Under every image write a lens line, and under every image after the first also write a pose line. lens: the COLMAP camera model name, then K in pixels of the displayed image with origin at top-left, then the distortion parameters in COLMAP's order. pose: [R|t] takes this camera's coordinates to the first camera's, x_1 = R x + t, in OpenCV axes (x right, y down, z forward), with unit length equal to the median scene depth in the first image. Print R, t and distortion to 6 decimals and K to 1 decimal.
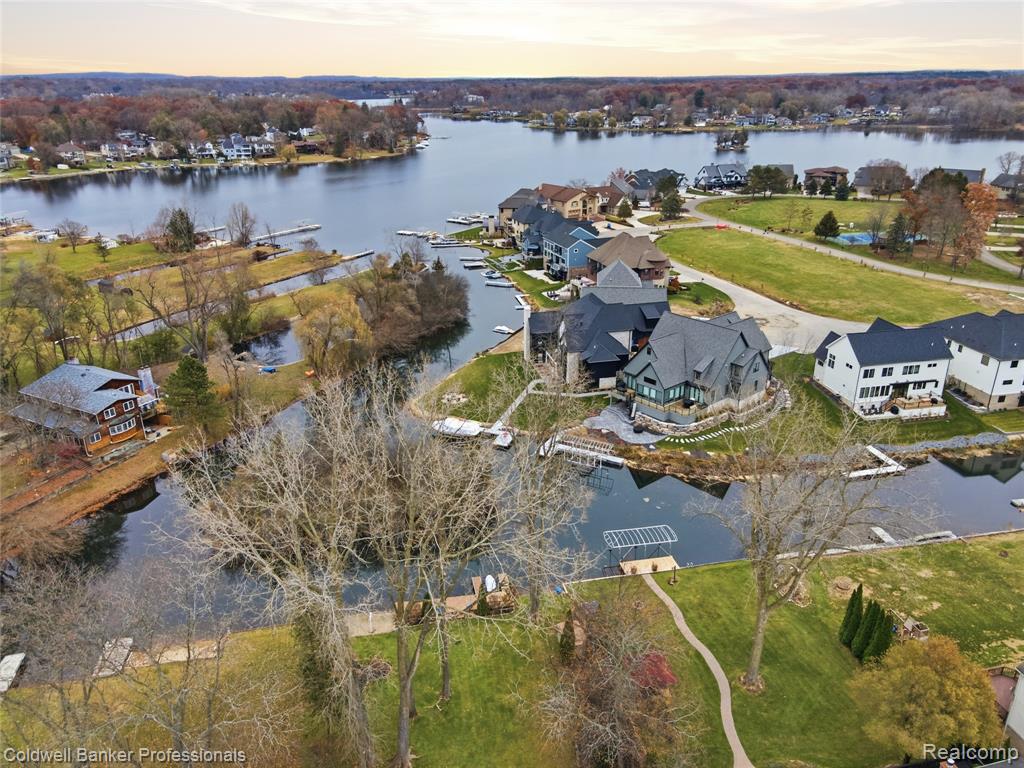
lens RADIAL K [[744.9, 0, 512.0], [0, 744.9, 384.0], [0, 0, 1]] dist [0.010781, 0.050140]
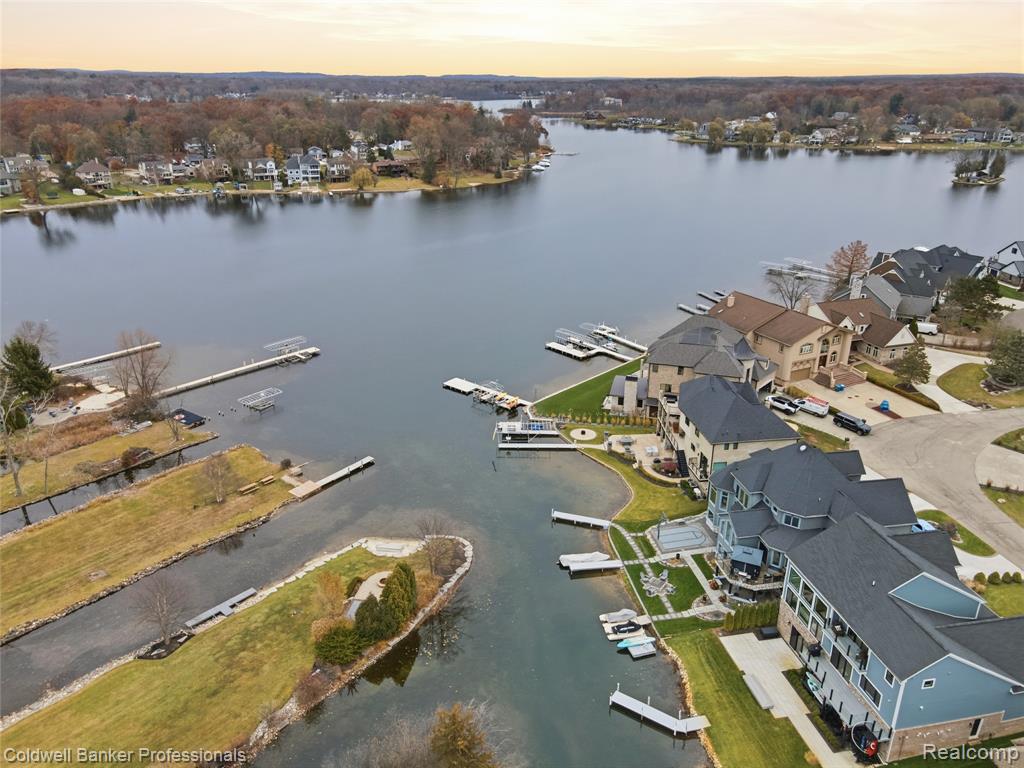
lens RADIAL K [[744.9, 0, 512.0], [0, 744.9, 384.0], [0, 0, 1]] dist [0.010781, 0.050140]
pose [[0.985443, 0.072572, -0.153738, -0.023197], [-0.072469, 0.997351, 0.006285, -0.170647], [0.153787, 0.004947, 0.988092, 0.402018]]
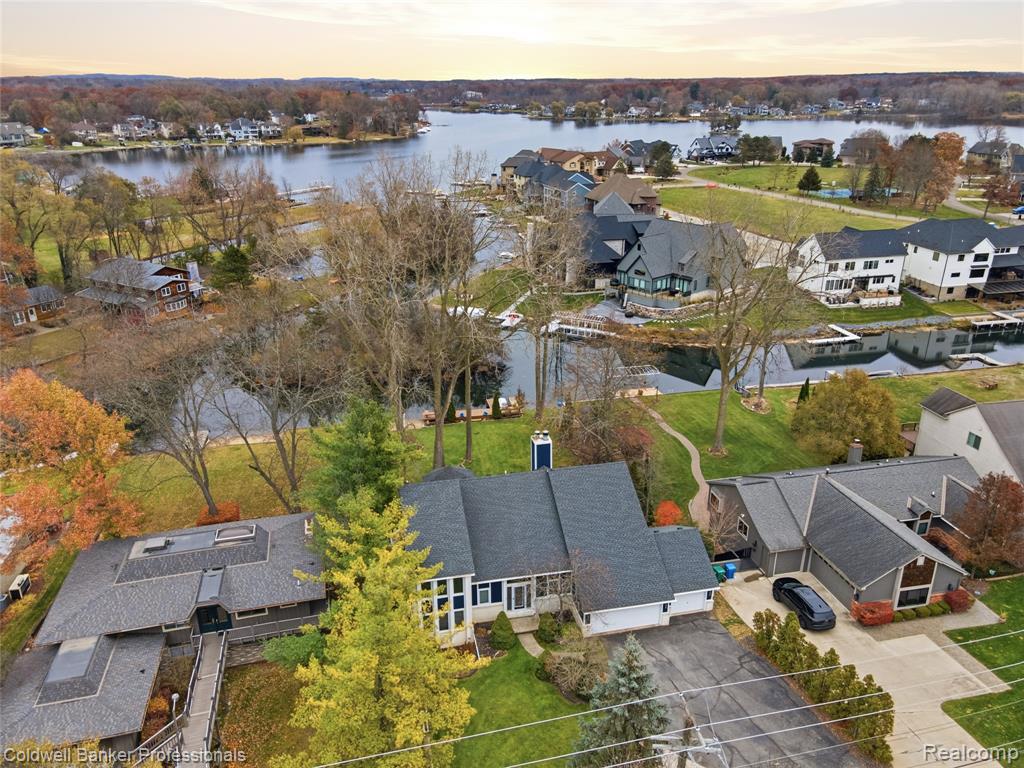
lens RADIAL K [[744.9, 0, 512.0], [0, 744.9, 384.0], [0, 0, 1]] dist [0.010781, 0.050140]
pose [[0.999995, 0.000178, 0.003202, -0.004247], [-0.000165, 0.999992, -0.003991, 0.059732], [-0.003202, 0.003990, 0.999987, -0.045413]]
